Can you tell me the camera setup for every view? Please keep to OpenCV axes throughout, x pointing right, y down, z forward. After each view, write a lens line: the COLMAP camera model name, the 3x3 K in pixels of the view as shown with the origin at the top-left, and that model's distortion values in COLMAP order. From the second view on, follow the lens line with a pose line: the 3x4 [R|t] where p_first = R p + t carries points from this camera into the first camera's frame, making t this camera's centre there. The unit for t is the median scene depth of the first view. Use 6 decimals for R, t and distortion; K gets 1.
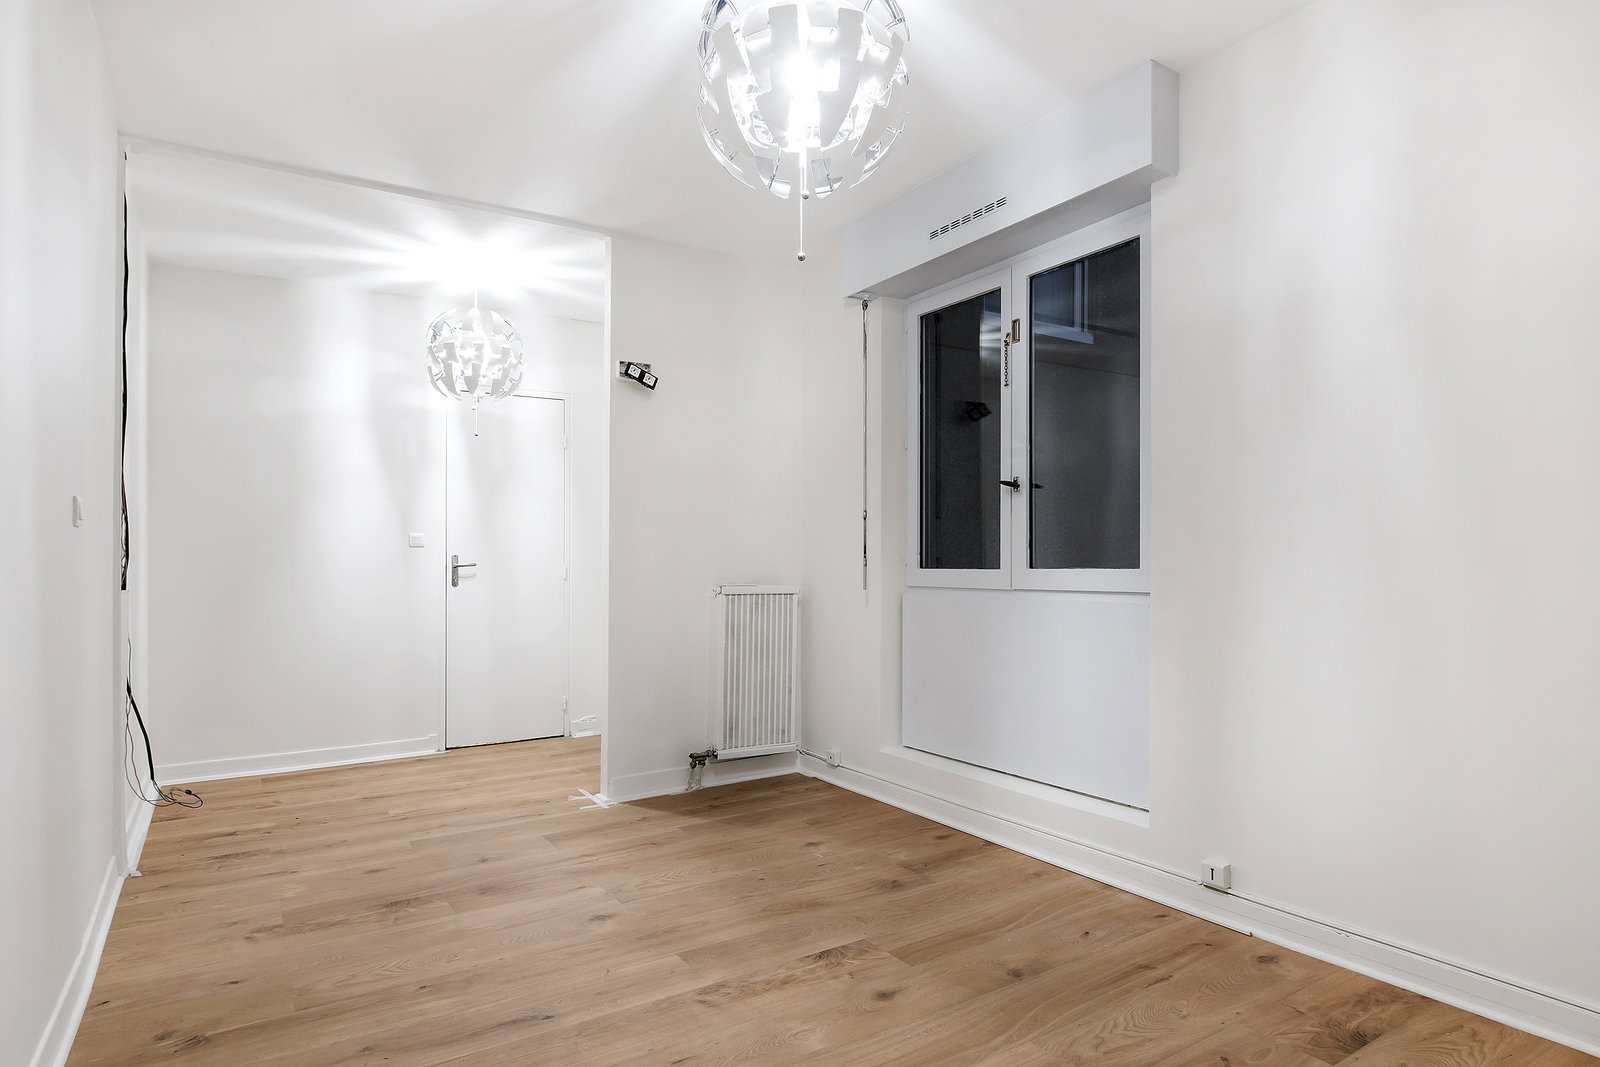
lens RADIAL K [[864.4, 0, 726.3], [0, 864.4, 552.3], [0, 0, 1]] dist [-0.001546, -0.000514]
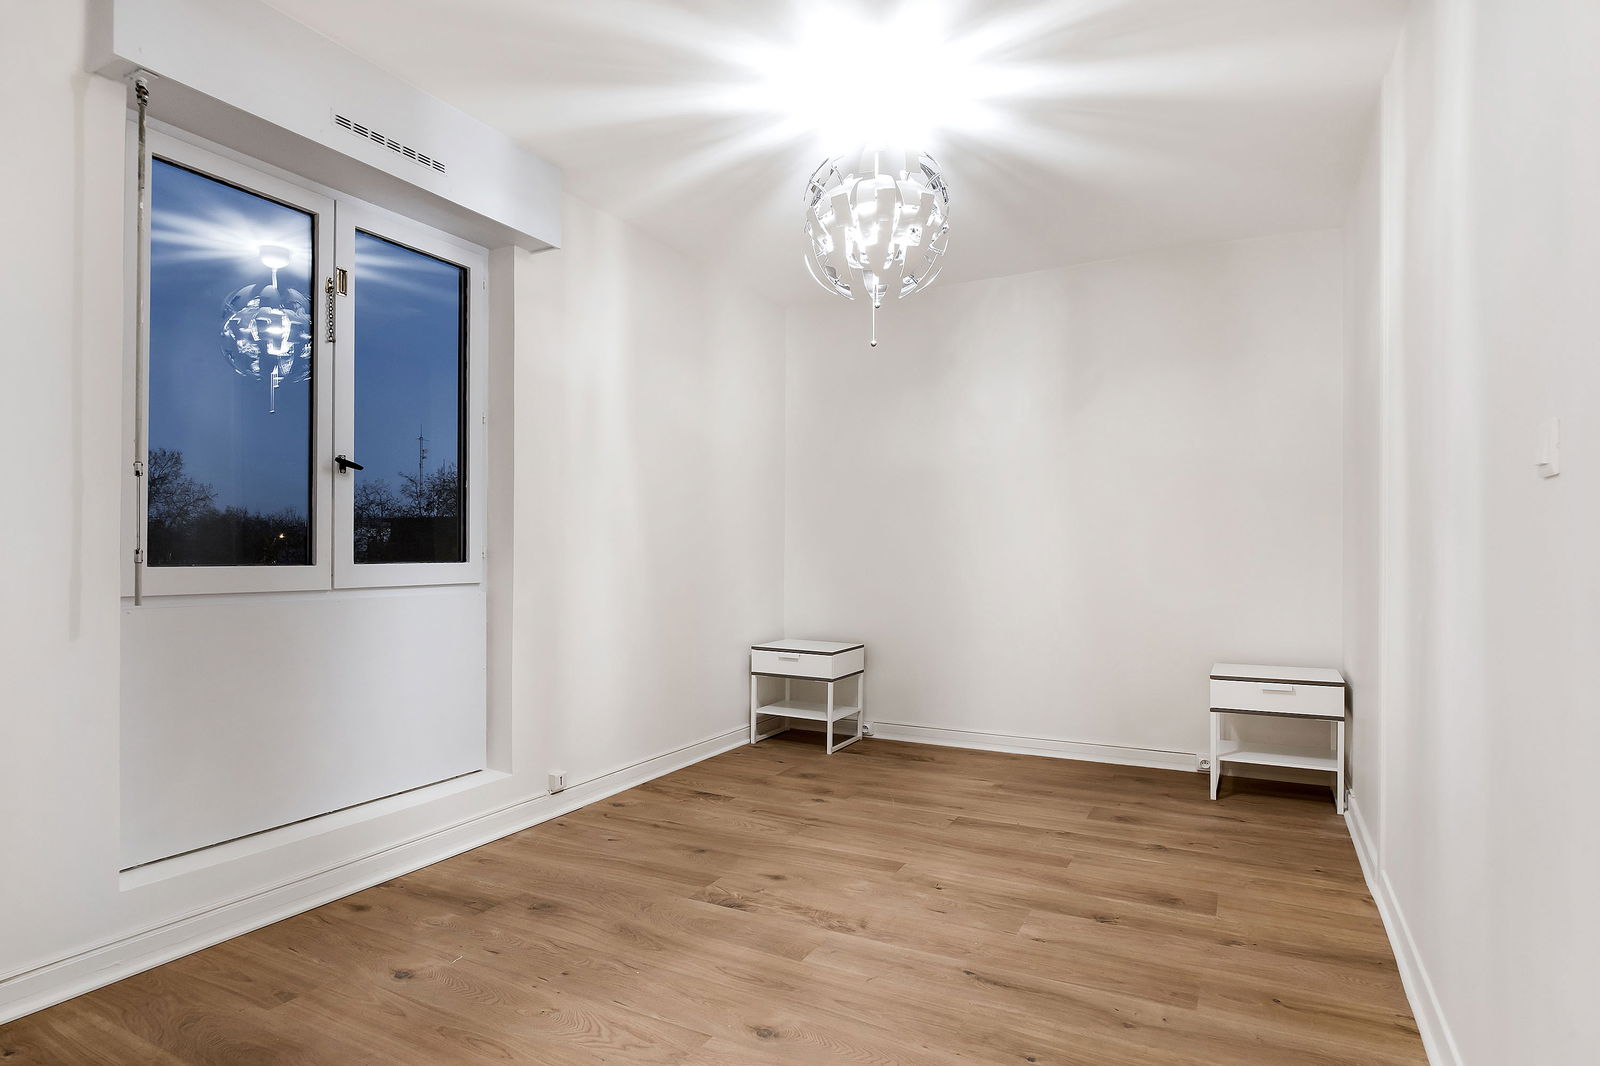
lens RADIAL K [[853.2, 0, 798.6], [0, 853.2, 560.8], [0, 0, 1]] dist [-0.000252, -0.000277]
pose [[-0.530075, 0.001133, 0.847950, -0.820832], [-0.004452, 0.999982, -0.004119, 0.023504], [-0.847939, -0.005959, -0.530060, 1.437679]]
